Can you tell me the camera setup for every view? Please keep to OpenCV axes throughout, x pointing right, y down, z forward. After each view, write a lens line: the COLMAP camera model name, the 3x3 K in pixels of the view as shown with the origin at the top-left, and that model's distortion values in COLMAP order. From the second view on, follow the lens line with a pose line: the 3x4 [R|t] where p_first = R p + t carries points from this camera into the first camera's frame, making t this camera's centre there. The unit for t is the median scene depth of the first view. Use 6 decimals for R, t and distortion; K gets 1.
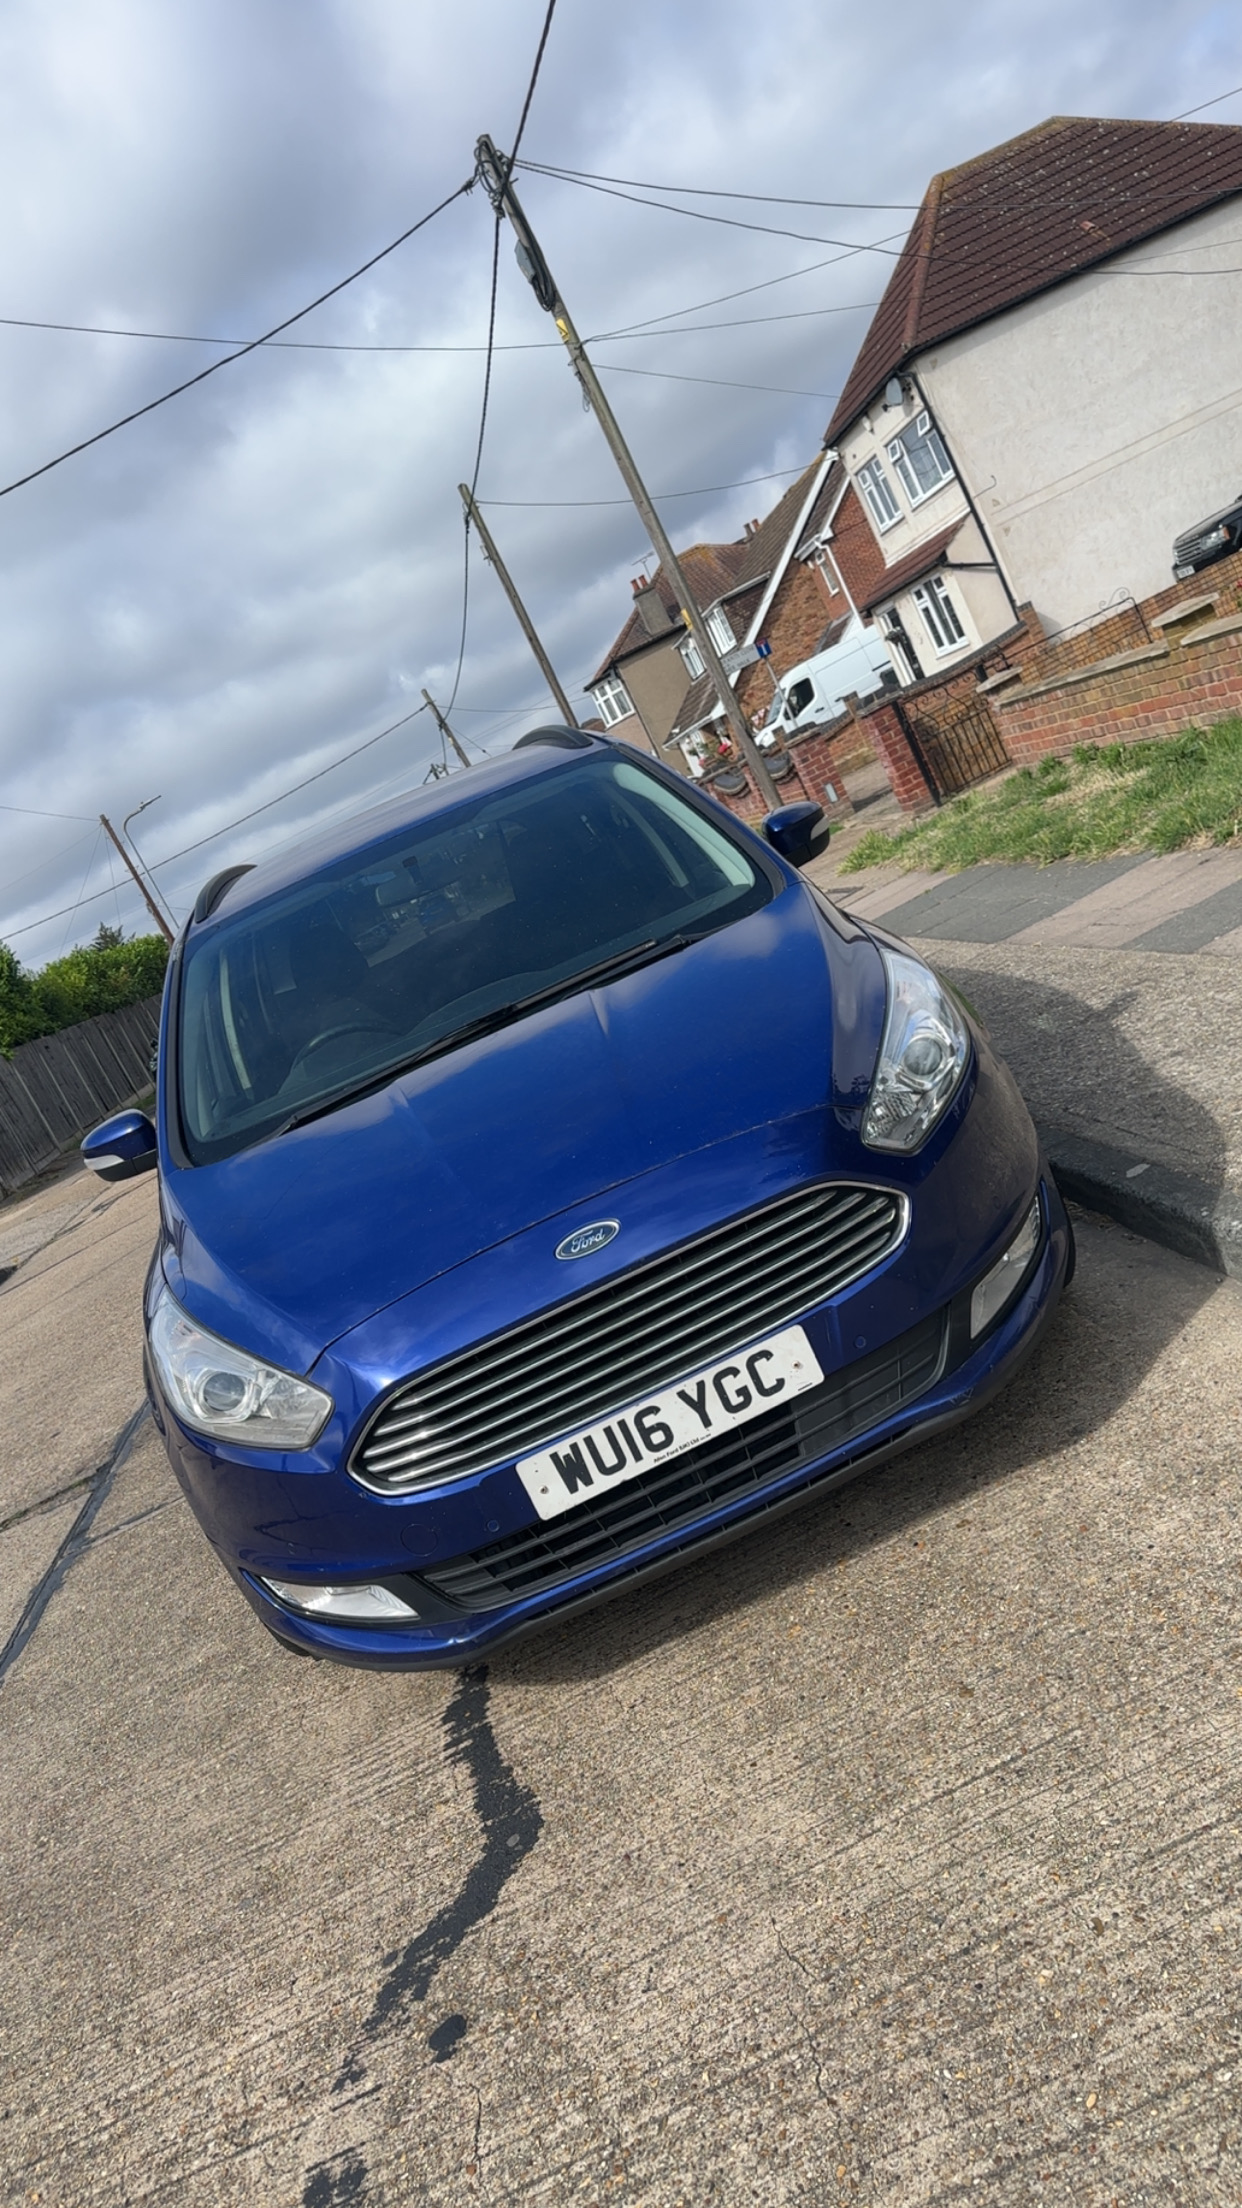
lens RADIAL K [[1701.7, 0, 621.0], [0, 1701.7, 1104.0], [0, 0, 1]] dist [-0.043901, 0.002196]
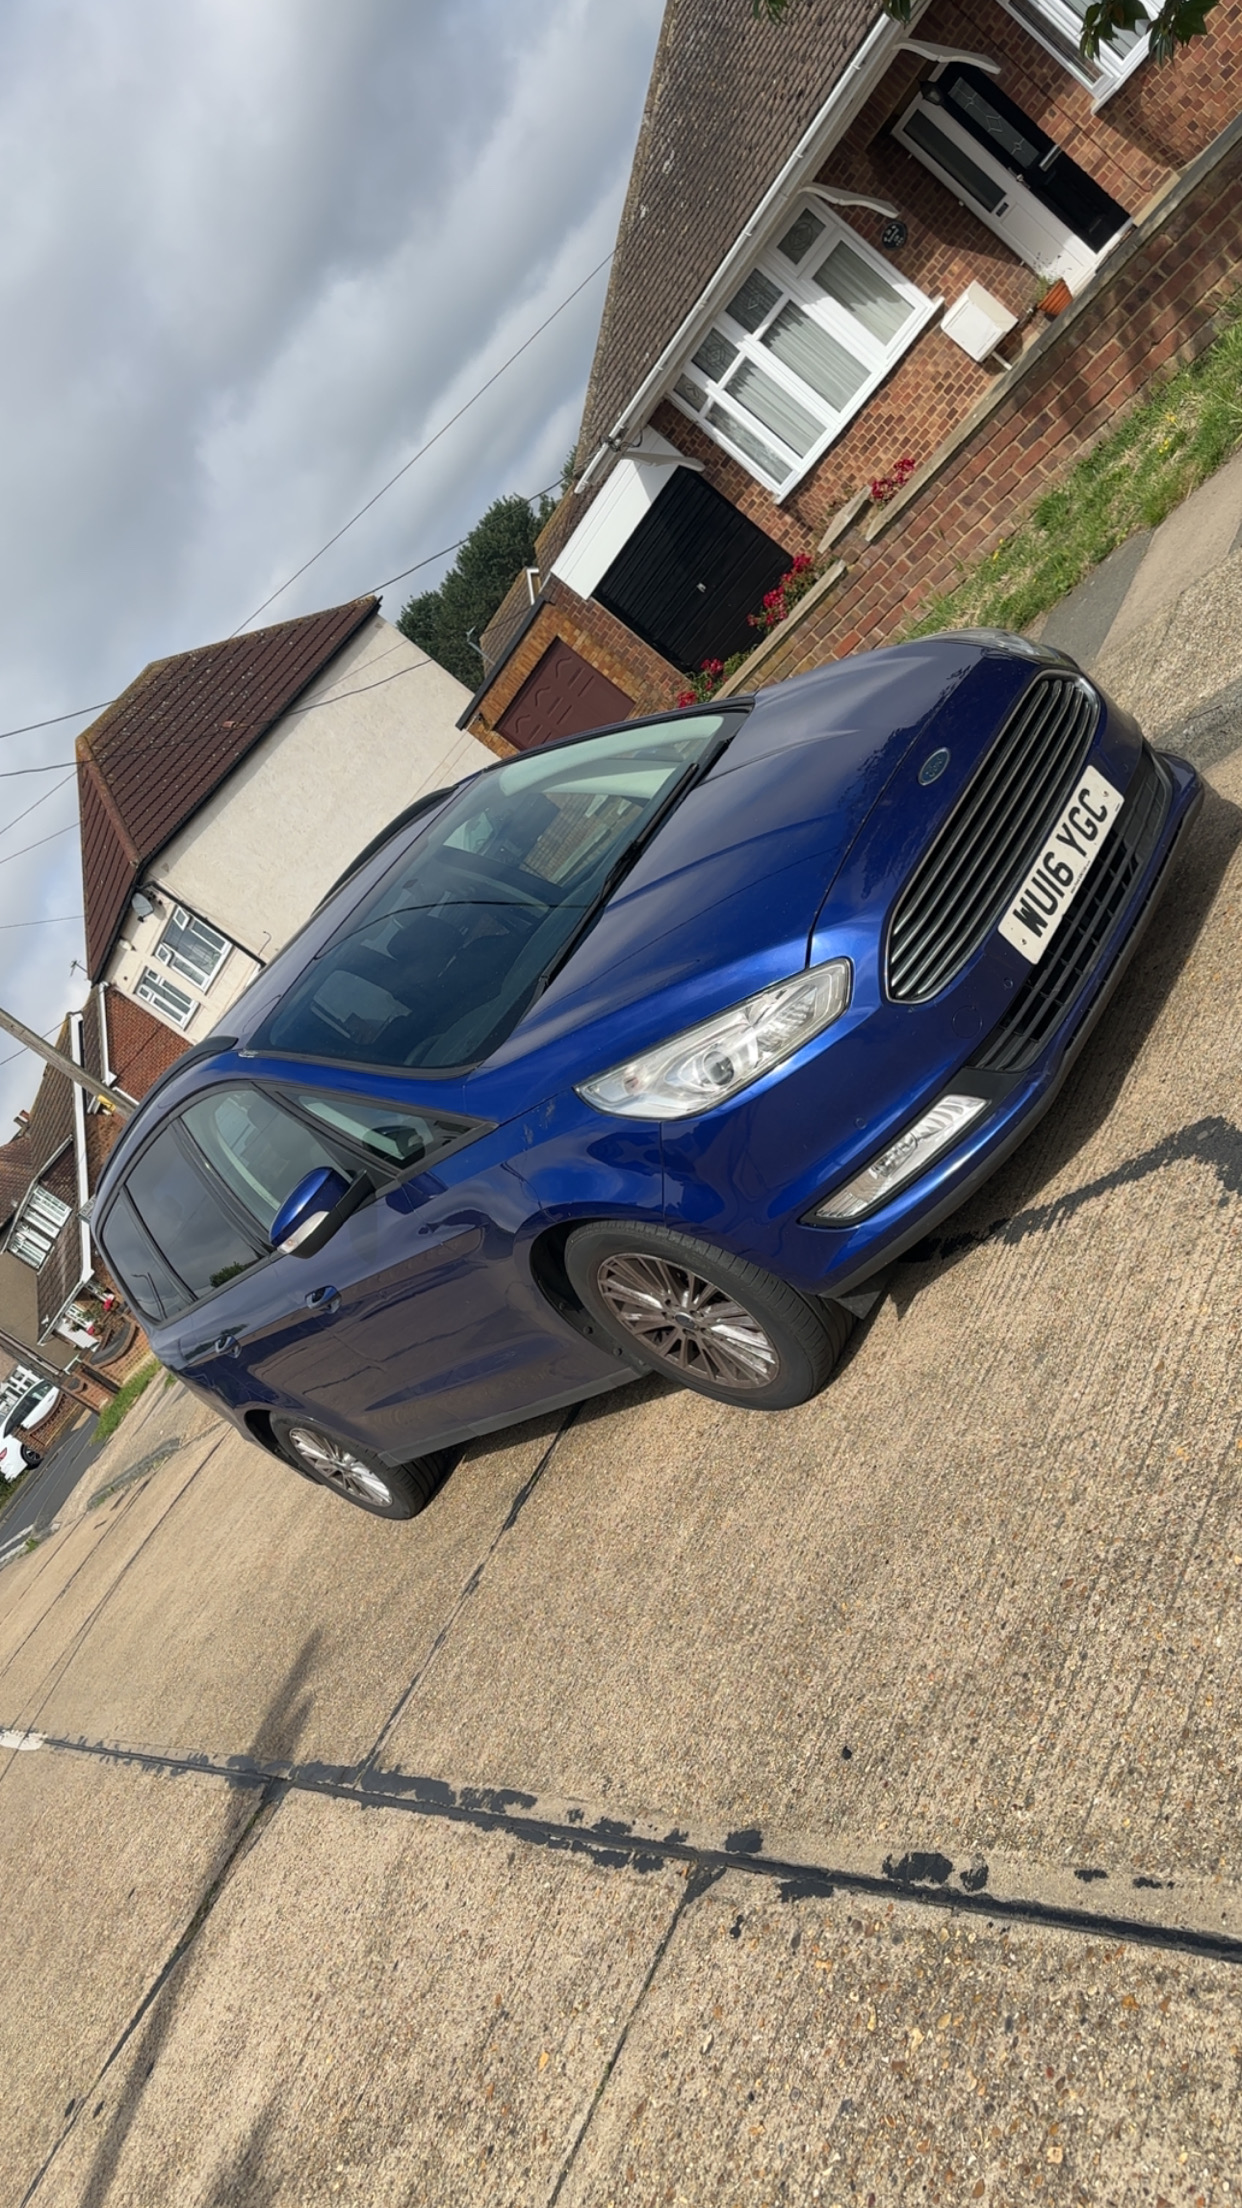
lens RADIAL K [[1640.8, 0, 628.0], [0, 1640.8, 1114.0], [0, 0, 1]] dist [0.170112, -0.330963]
pose [[0.800616, -0.407781, 0.439008, -0.116729], [0.524077, 0.831738, -0.183180, 0.054958], [-0.290443, 0.376731, 0.879612, 0.010442]]
